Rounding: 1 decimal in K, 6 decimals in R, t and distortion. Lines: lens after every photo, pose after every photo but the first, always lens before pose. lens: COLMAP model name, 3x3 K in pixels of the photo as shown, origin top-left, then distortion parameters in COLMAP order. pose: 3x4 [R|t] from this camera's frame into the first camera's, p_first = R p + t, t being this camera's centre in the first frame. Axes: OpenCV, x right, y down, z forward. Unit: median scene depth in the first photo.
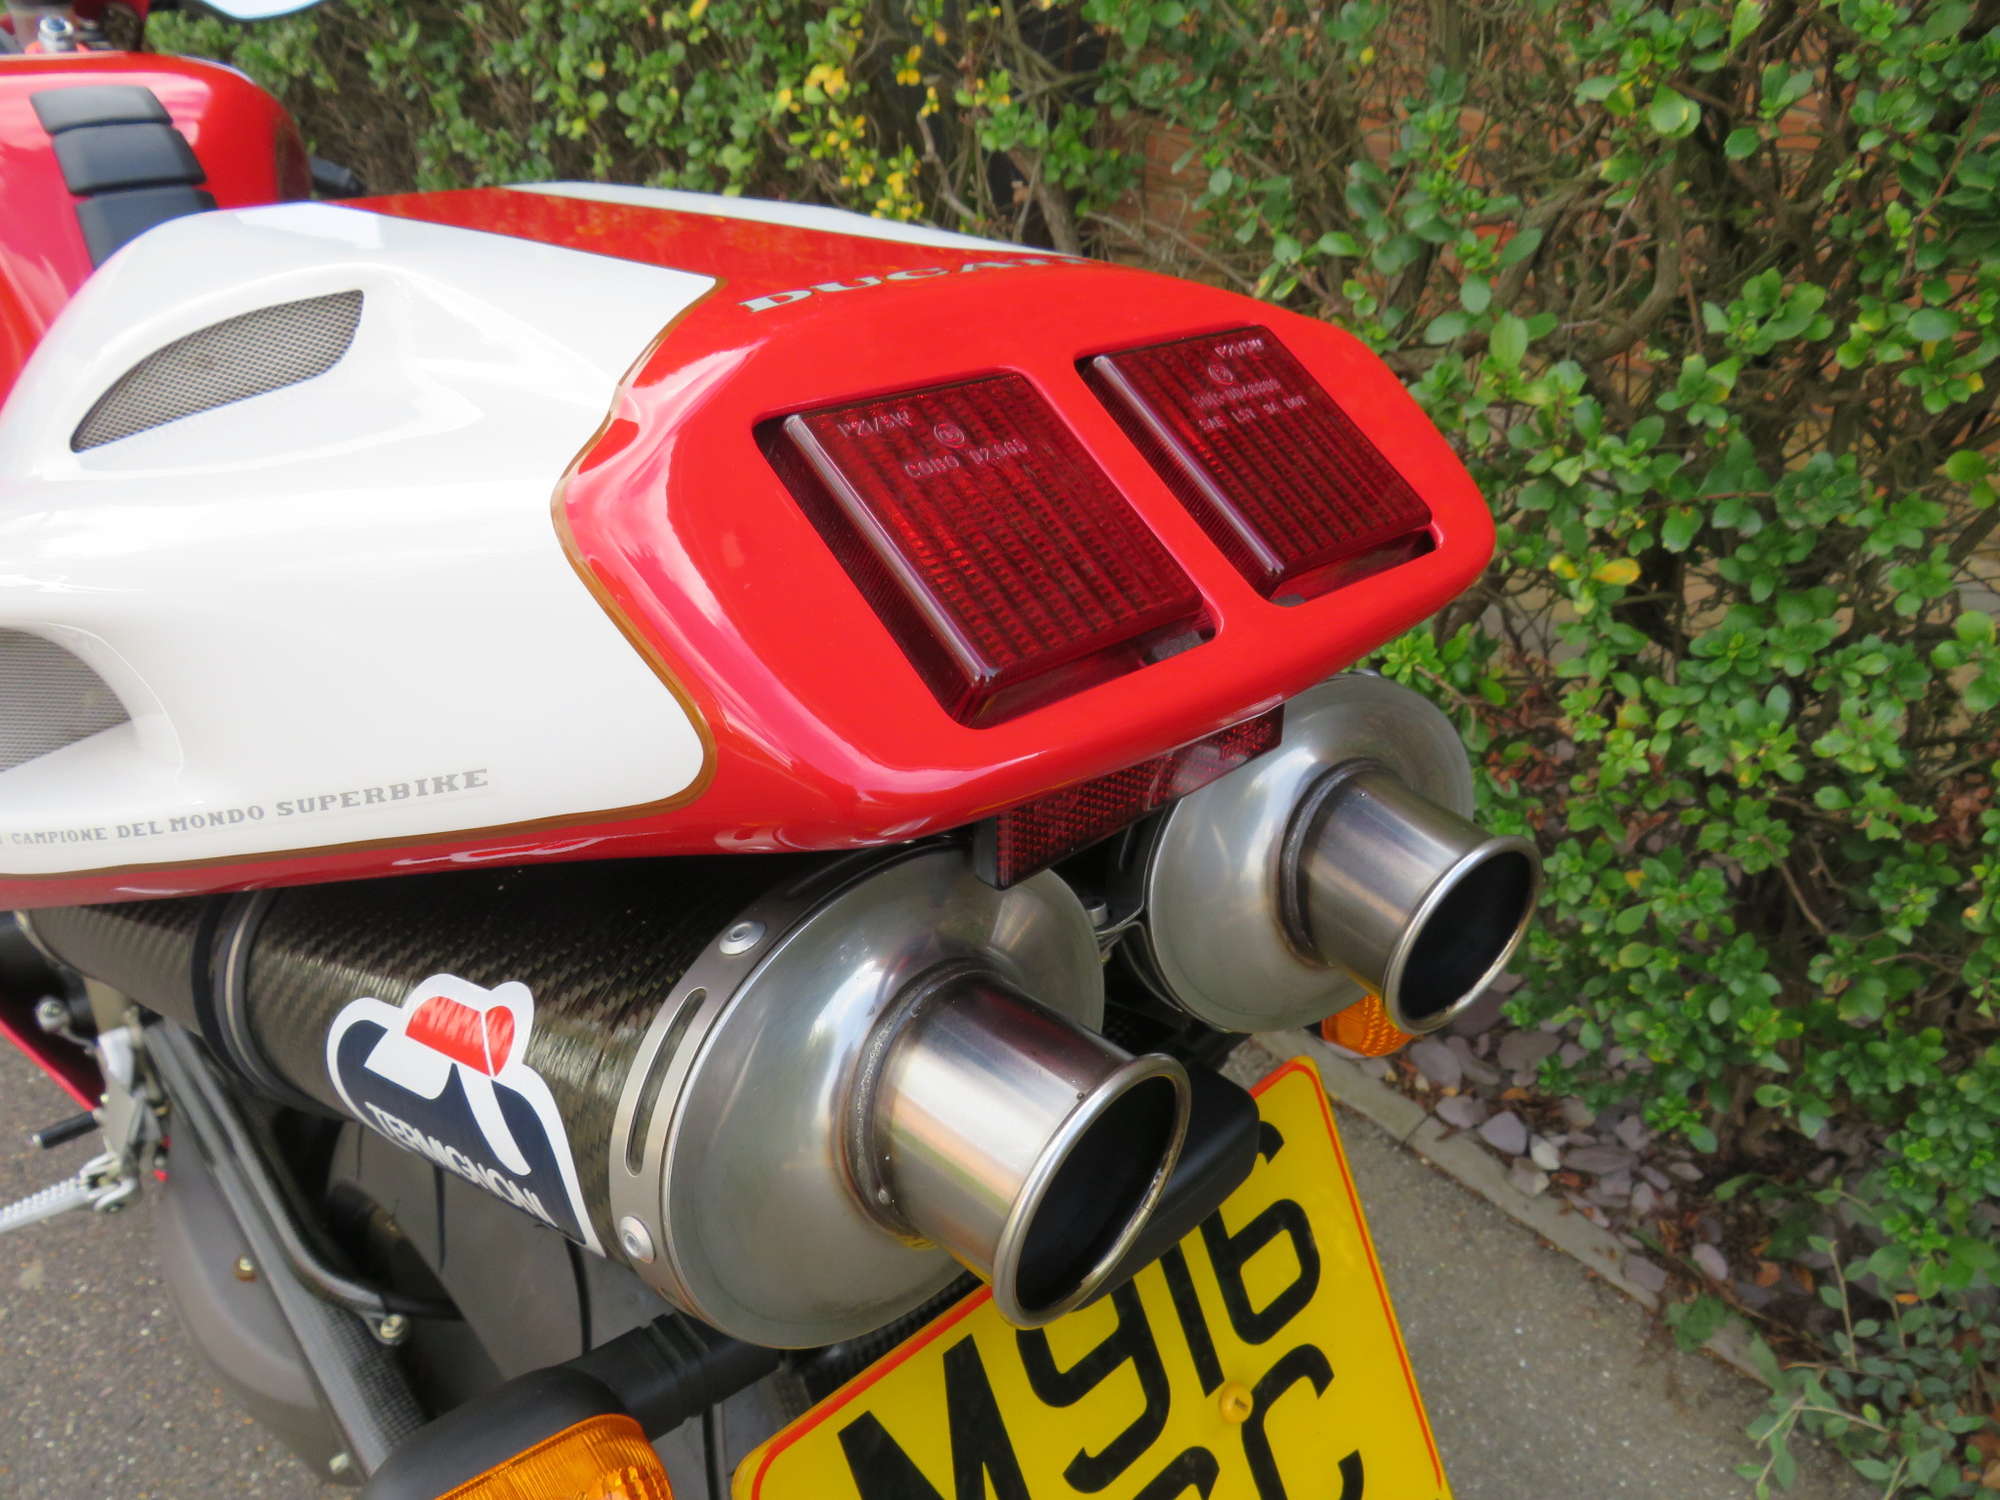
lens RADIAL K [[1399.4, 0, 976.3], [0, 1399.4, 757.7], [0, 0, 1]] dist [-0.026369, 0.012421]
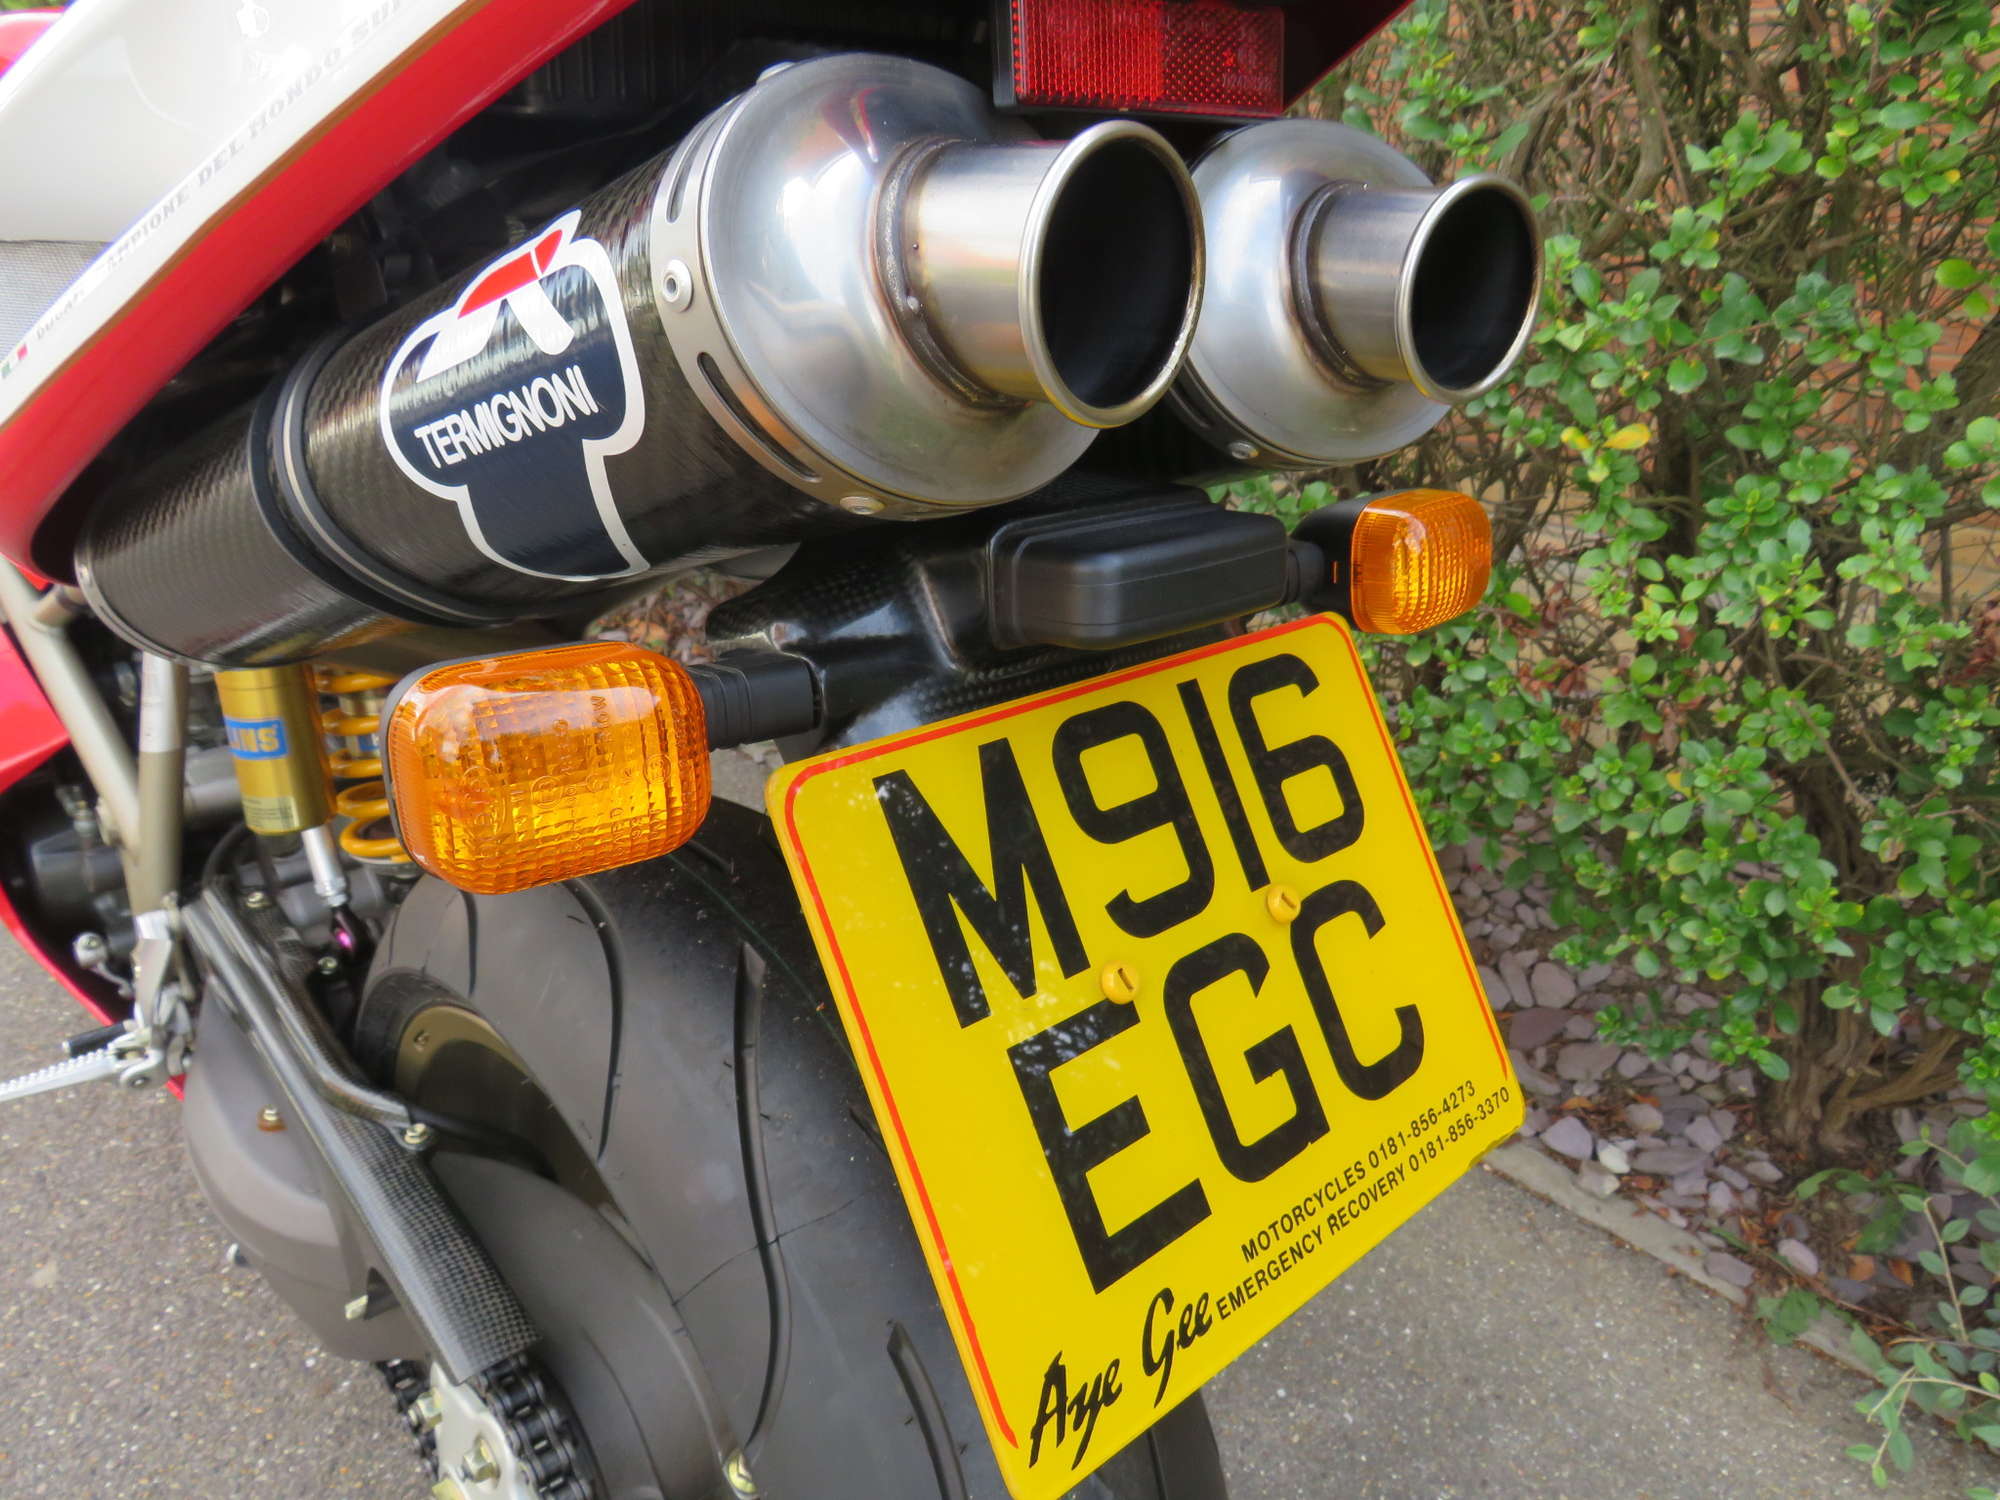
lens RADIAL K [[1399.4, 0, 976.3], [0, 1399.4, 757.7], [0, 0, 1]] dist [-0.026369, 0.012421]
pose [[0.999525, -0.020092, -0.023360, -0.000814], [0.016476, 0.989173, -0.145828, 0.185565], [0.026037, 0.145374, 0.989034, 0.005779]]
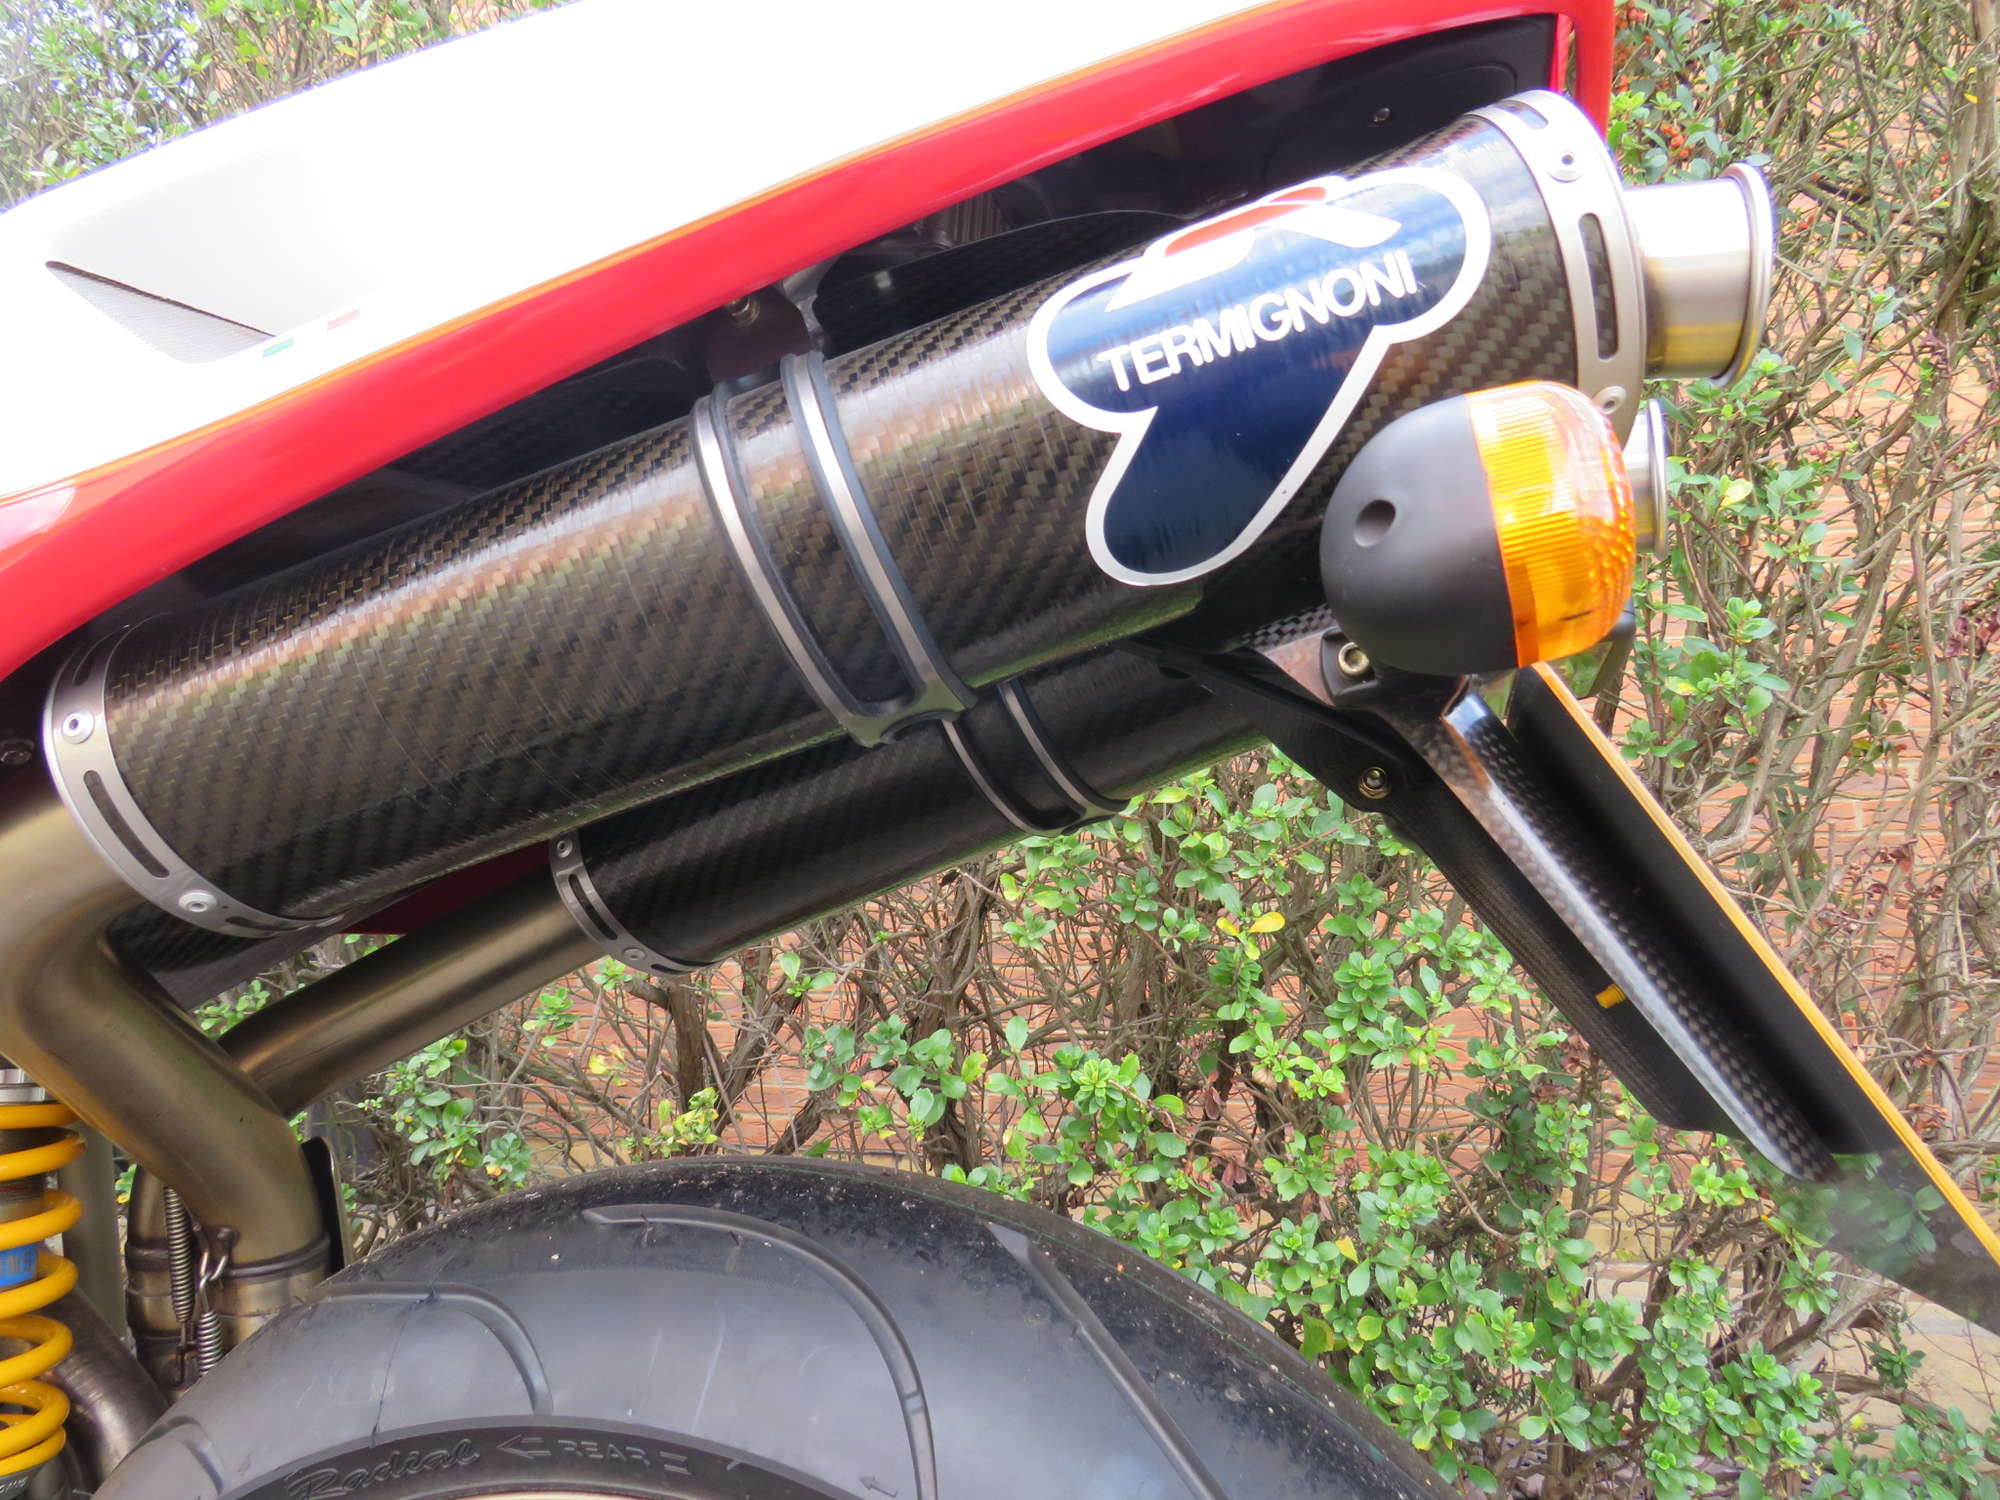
lens RADIAL K [[1397.7, 0, 974.6], [0, 1397.7, 753.6], [0, 0, 1]] dist [-0.015227, -0.002828]
pose [[0.860926, 0.070464, 0.503826, -0.302327], [0.275238, 0.768381, -0.577785, 0.301344], [-0.427843, 0.636102, 0.642125, 0.170460]]
